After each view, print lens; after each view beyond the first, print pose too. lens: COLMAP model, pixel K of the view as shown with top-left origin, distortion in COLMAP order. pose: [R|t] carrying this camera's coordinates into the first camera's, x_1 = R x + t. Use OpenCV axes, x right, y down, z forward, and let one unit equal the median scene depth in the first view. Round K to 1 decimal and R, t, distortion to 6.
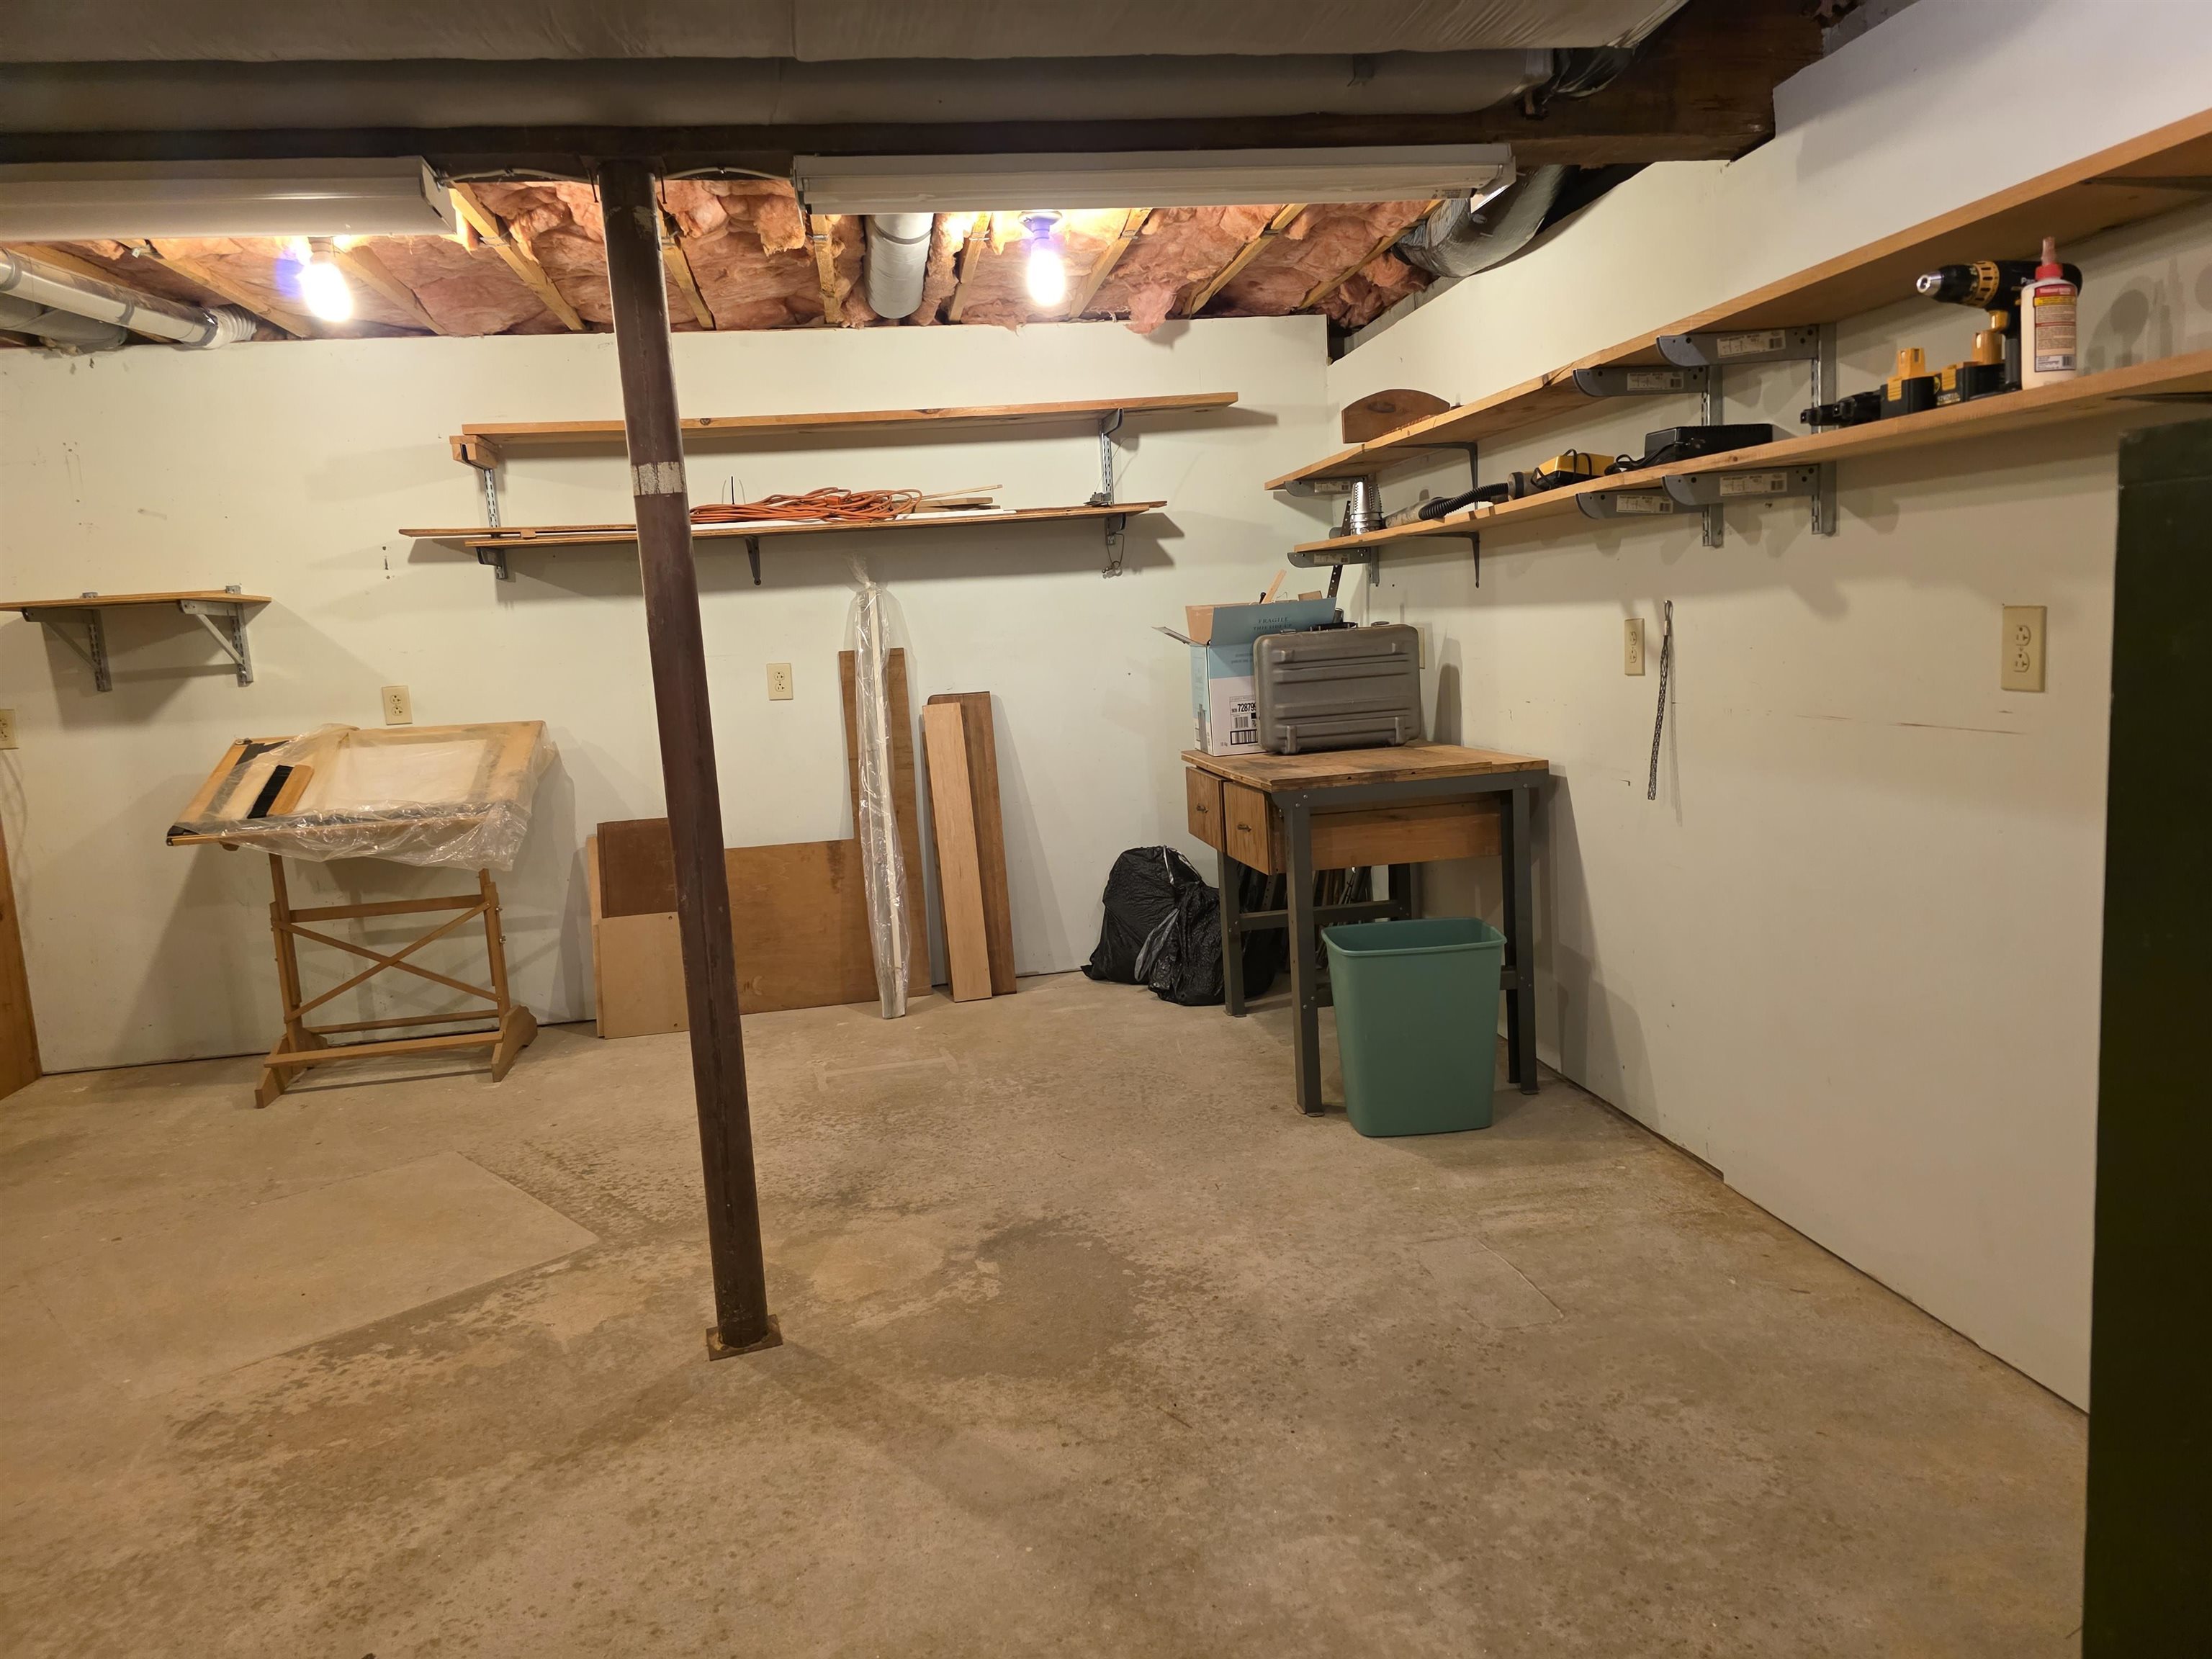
lens RADIAL K [[1487.6, 0, 1110.0], [0, 1487.6, 837.5], [0, 0, 1]] dist [0.071932, -0.058074]
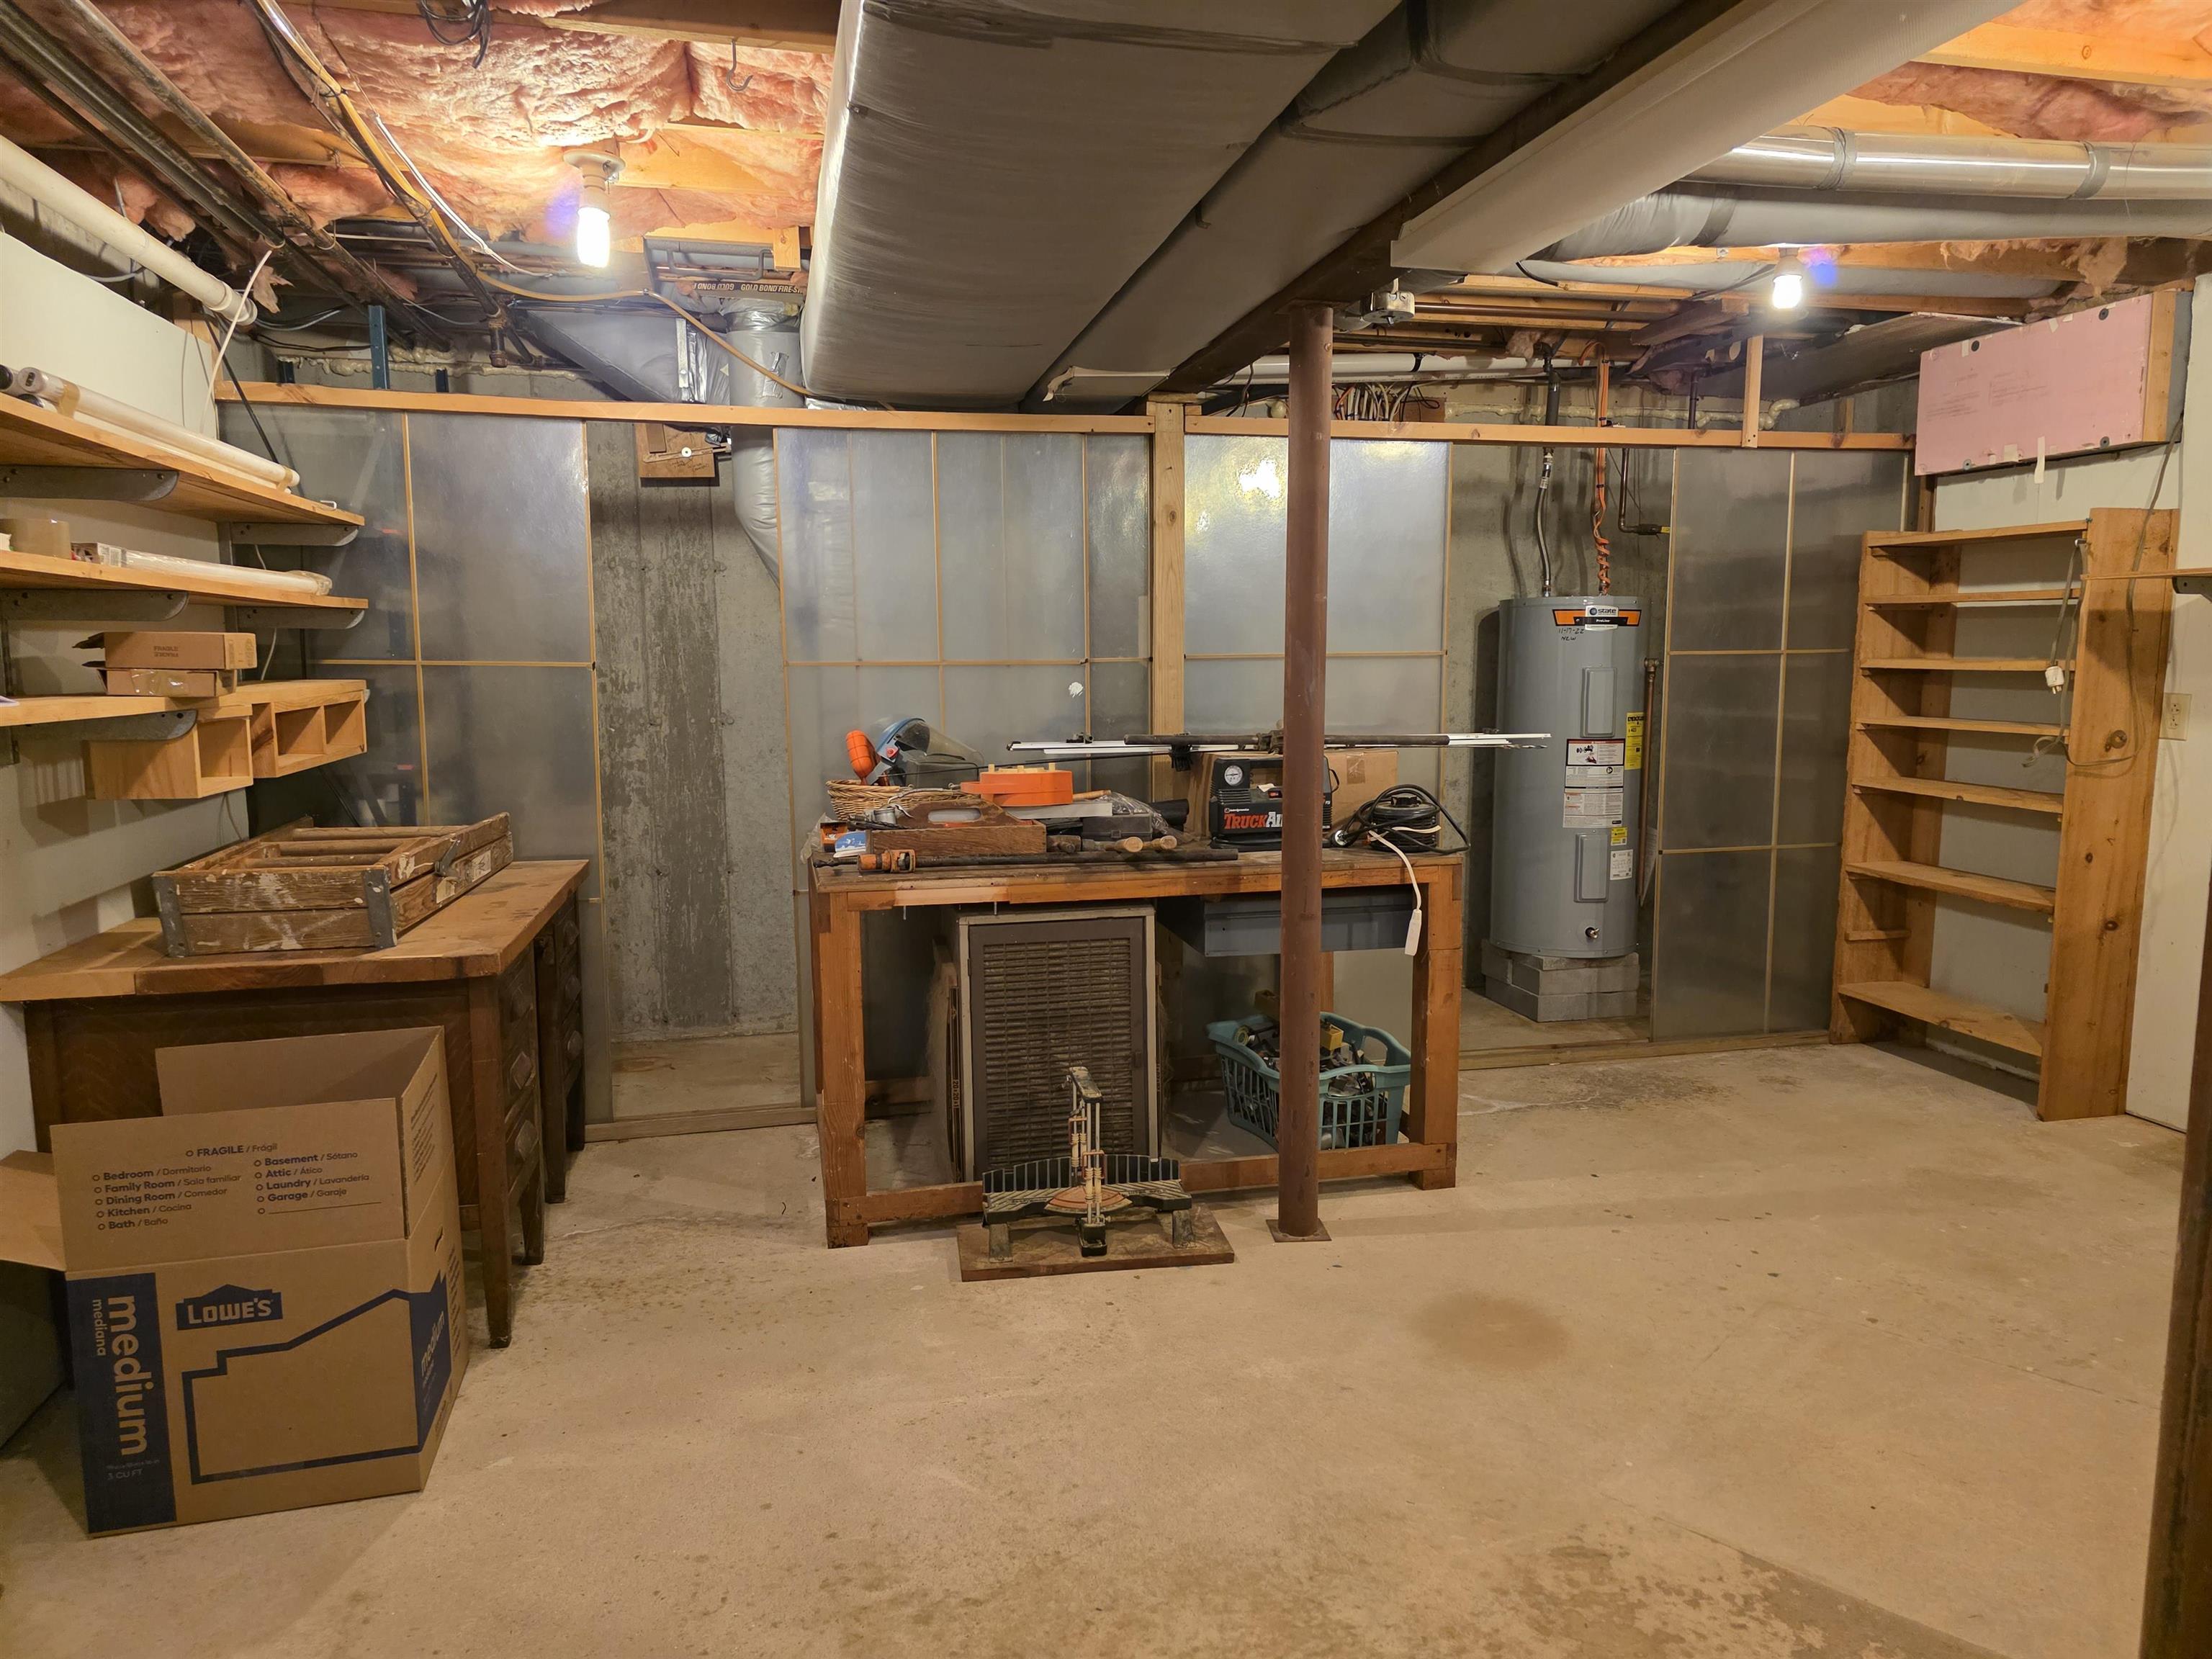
lens RADIAL K [[1487.6, 0, 1110.0], [0, 1487.6, 837.5], [0, 0, 1]] dist [0.071932, -0.058074]
pose [[0.082002, 0.190916, -0.978175, 0.137238], [-0.151426, 0.972472, 0.177109, -0.119219], [0.985061, 0.133598, 0.108654, 0.576174]]
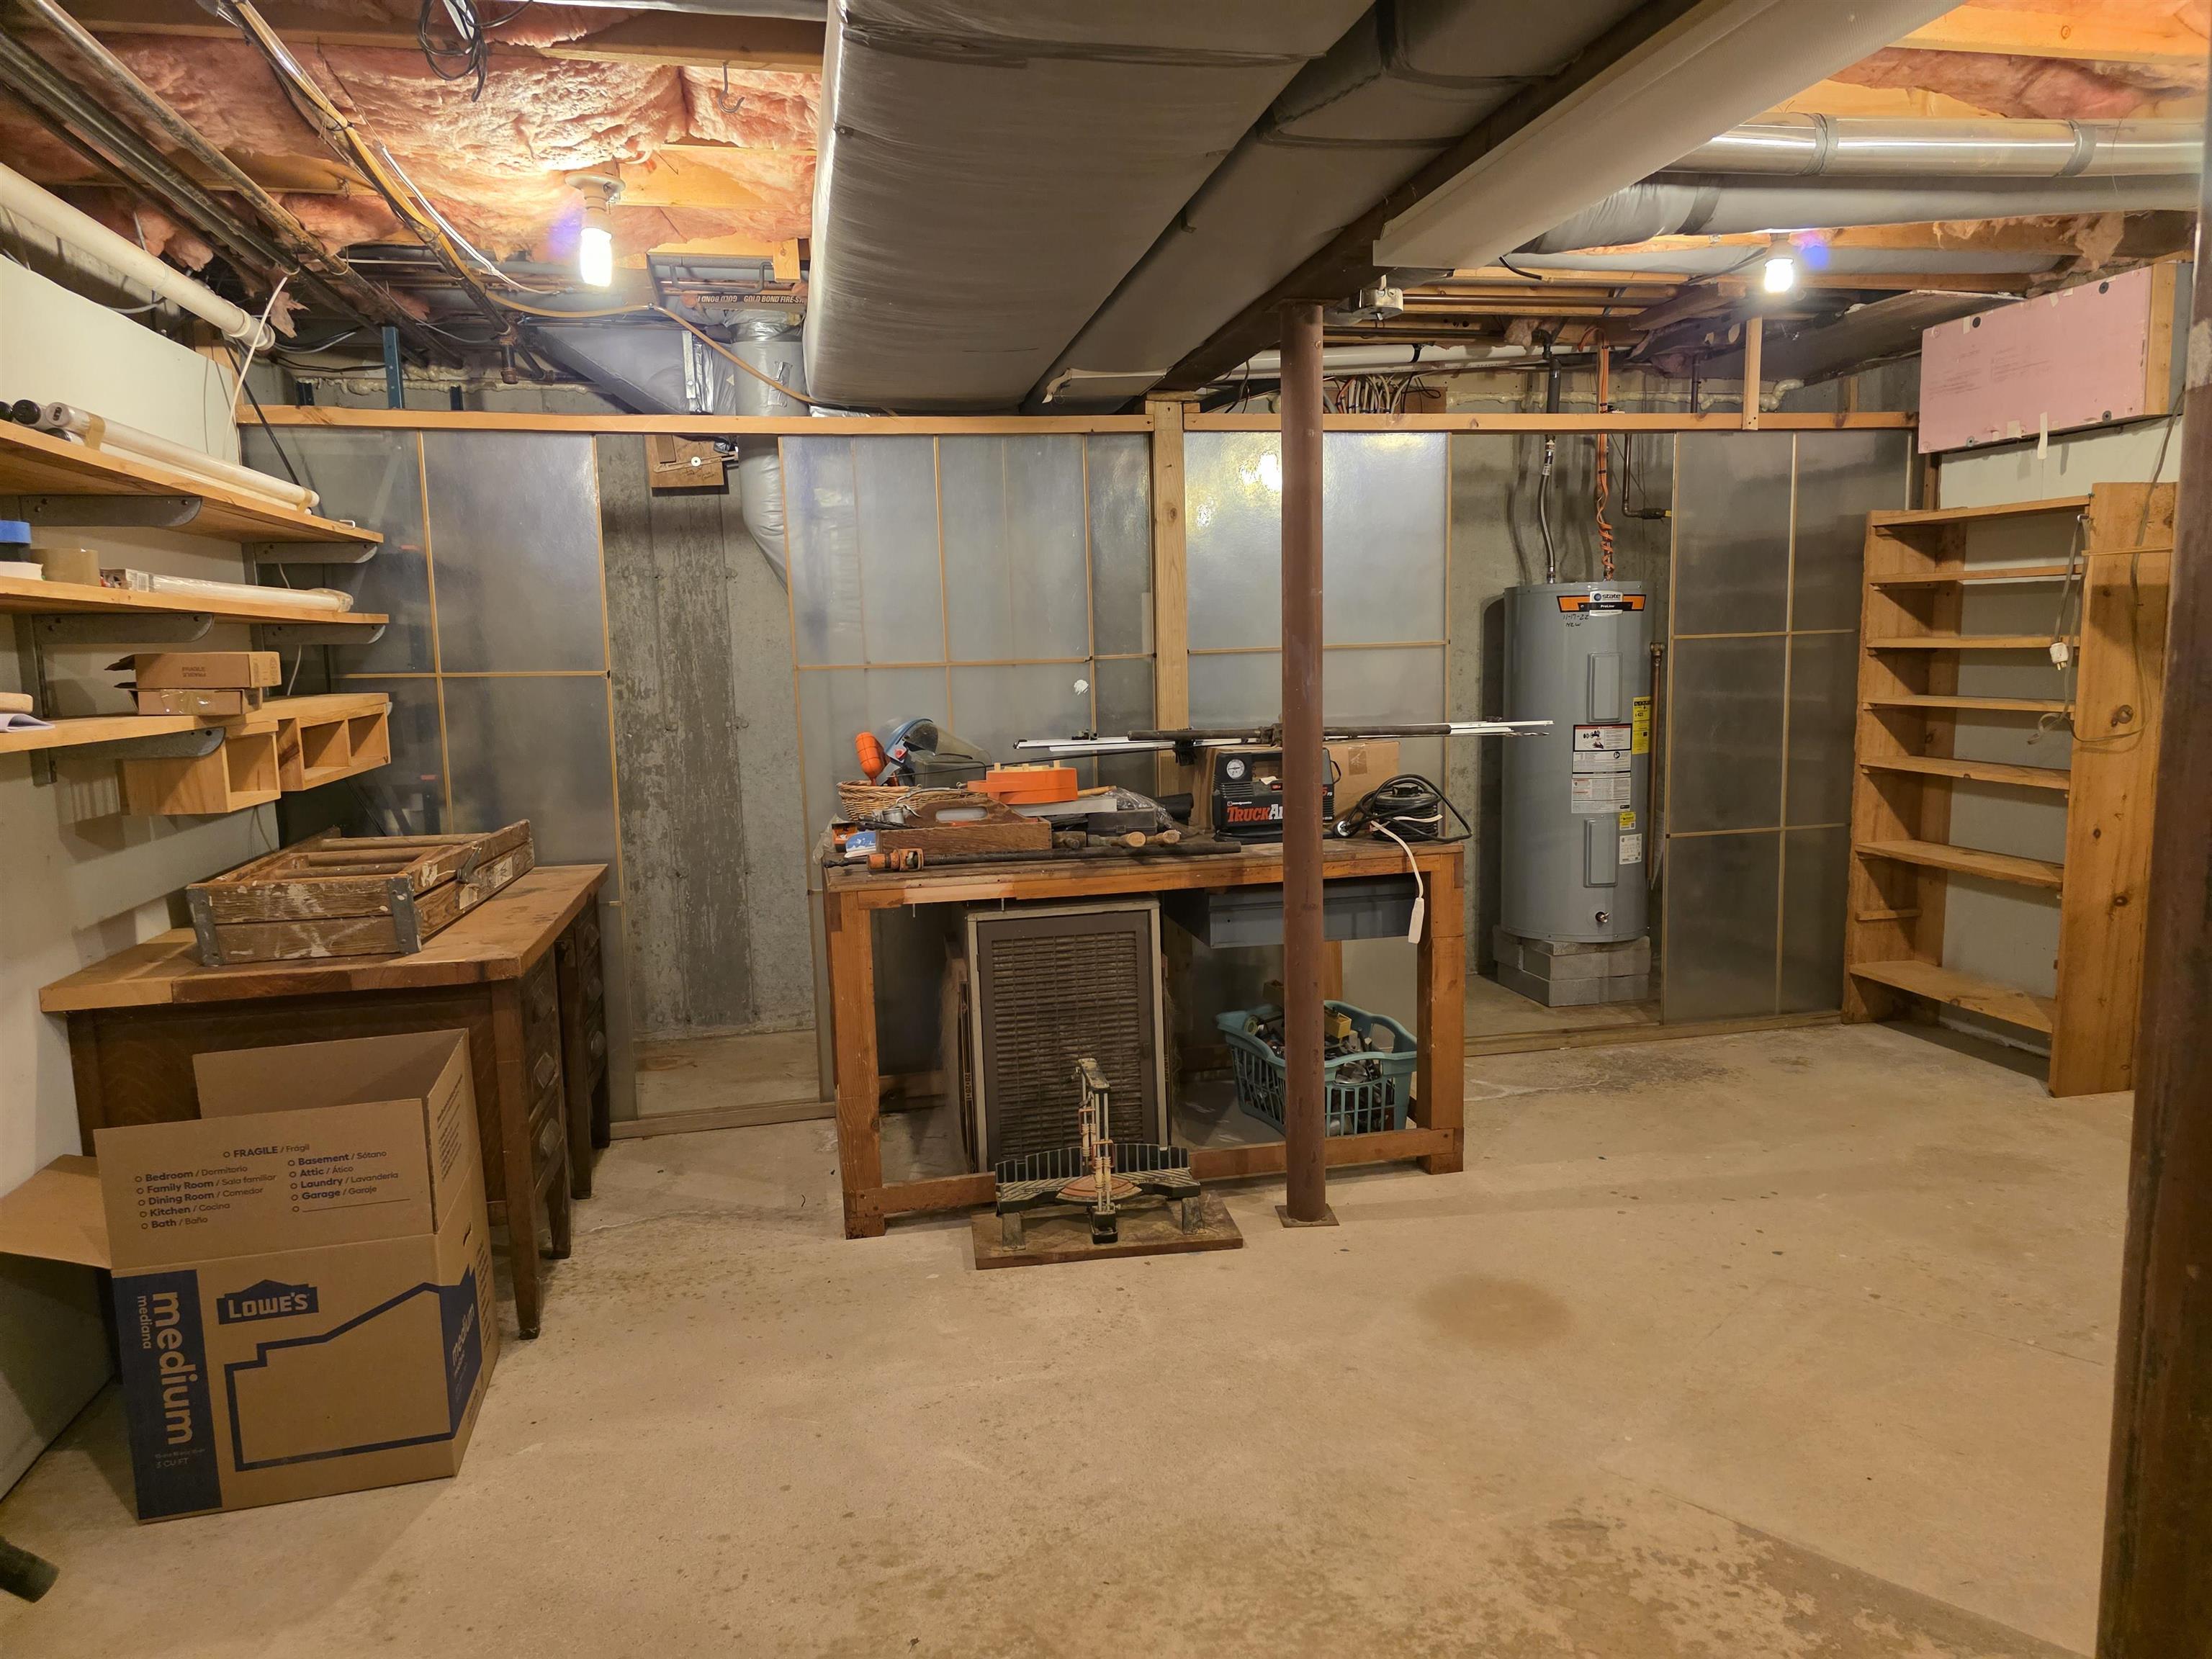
lens RADIAL K [[1486.9, 0, 1099.9], [0, 1486.9, 840.6], [0, 0, 1]] dist [0.075732, -0.063292]
pose [[0.063523, 0.196240, -0.978496, 0.159054], [-0.128398, 0.973935, 0.186990, -0.127574], [0.989686, 0.113758, 0.087064, 0.590568]]
